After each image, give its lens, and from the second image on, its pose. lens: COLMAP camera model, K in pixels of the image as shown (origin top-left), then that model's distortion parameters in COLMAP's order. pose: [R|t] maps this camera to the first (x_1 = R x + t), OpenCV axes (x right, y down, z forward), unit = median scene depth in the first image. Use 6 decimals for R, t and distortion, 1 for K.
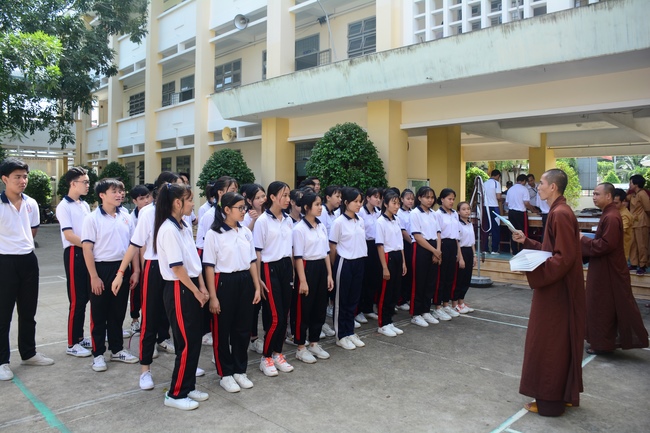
lens RADIAL K [[508.4, 0, 325.0], [0, 508.4, 216.5], [0, 0, 1]] dist [-0.109813, 0.004310]
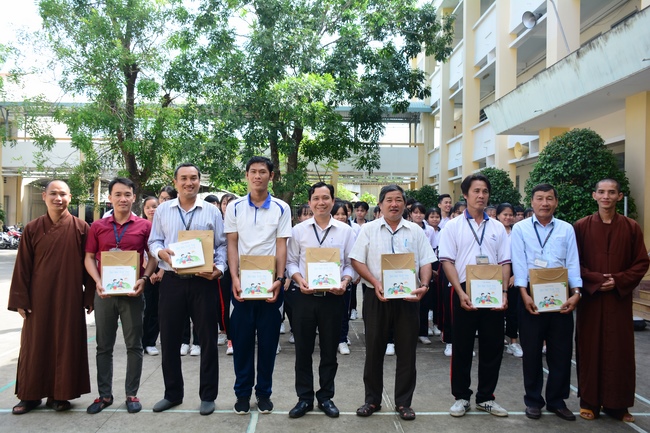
lens RADIAL K [[600.5, 0, 325.0], [0, 600.5, 216.5], [0, 0, 1]] dist [-0.009615, 0.010195]
pose [[0.718159, 0.003341, -0.695871, 0.447729], [-0.044492, 0.998163, -0.041124, 0.014088], [0.694455, 0.060495, 0.716988, 0.040222]]
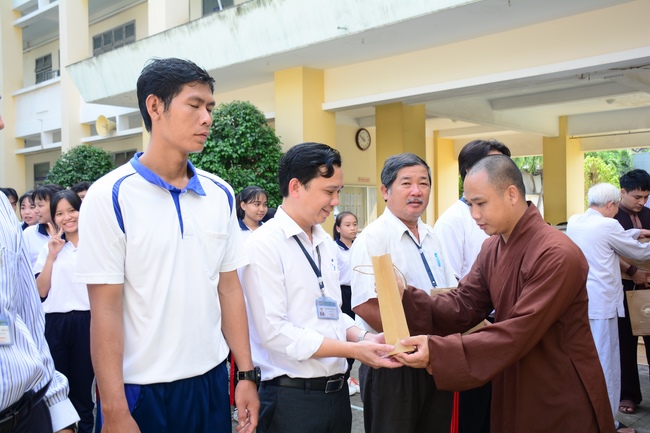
lens RADIAL K [[664.7, 0, 324.7], [0, 664.7, 230.5], [0, 0, 1]] dist [-0.075669, 0.271440]
pose [[0.999813, -0.017116, 0.009047, 0.159885], [0.017269, 0.999706, -0.017047, 0.004900], [-0.008753, 0.017200, 0.999814, 0.126038]]
